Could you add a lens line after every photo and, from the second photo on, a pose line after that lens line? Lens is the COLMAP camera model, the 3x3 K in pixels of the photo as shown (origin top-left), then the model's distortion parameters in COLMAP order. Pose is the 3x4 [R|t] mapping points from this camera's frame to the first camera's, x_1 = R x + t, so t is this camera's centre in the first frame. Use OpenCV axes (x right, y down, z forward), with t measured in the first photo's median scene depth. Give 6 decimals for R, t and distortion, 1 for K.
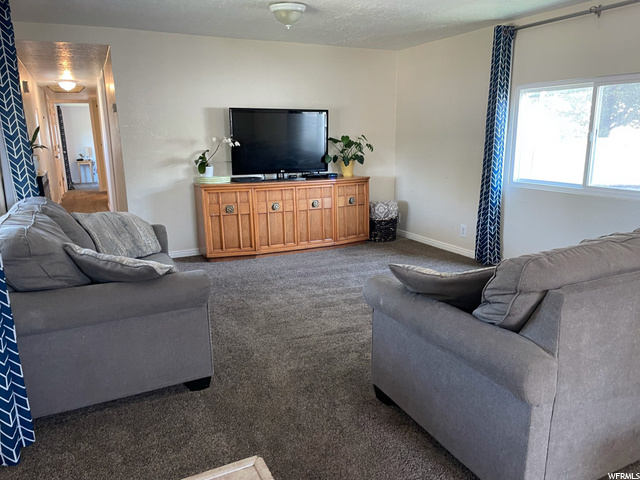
lens RADIAL K [[483.2, 0, 321.3], [0, 483.2, 243.7], [0, 0, 1]] dist [0.046728, -0.042919]
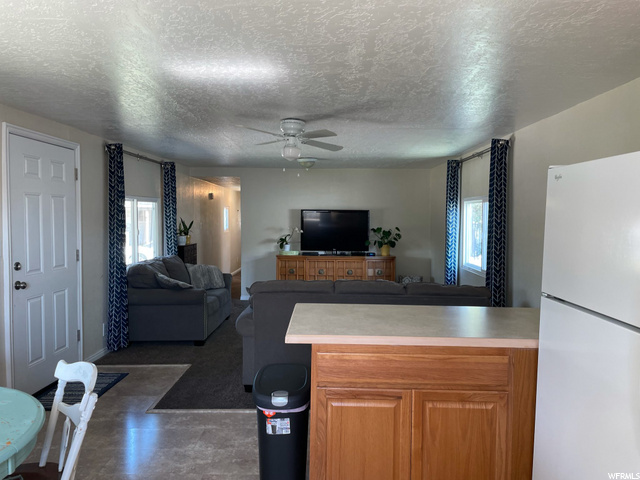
lens RADIAL K [[483.2, 0, 320.7], [0, 483.2, 234.4], [0, 0, 1]] dist [0.046728, -0.042919]
pose [[0.889191, 0.032364, -0.456390, 0.603036], [-0.114087, 0.981671, -0.152664, 0.041188], [0.443084, 0.187815, 0.876586, -0.371593]]
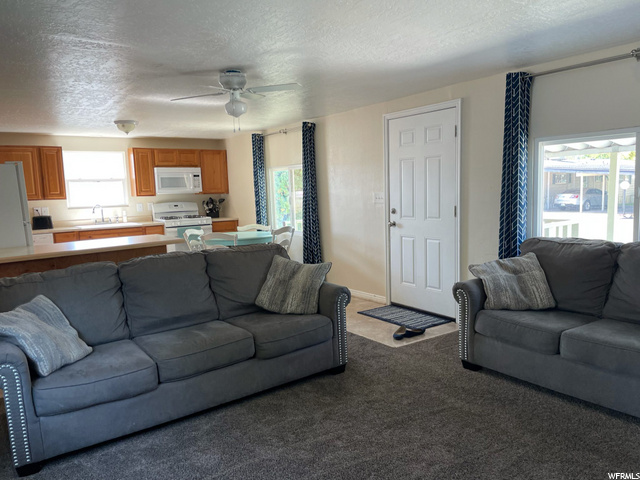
lens RADIAL K [[483.2, 0, 320.2], [0, 483.2, 241.9], [0, 0, 1]] dist [0.046728, -0.042919]
pose [[-0.985817, 0.069608, -0.152705, 0.187336], [0.016570, 0.945850, 0.324182, -0.260625], [0.167002, 0.317054, -0.933588, 1.088503]]
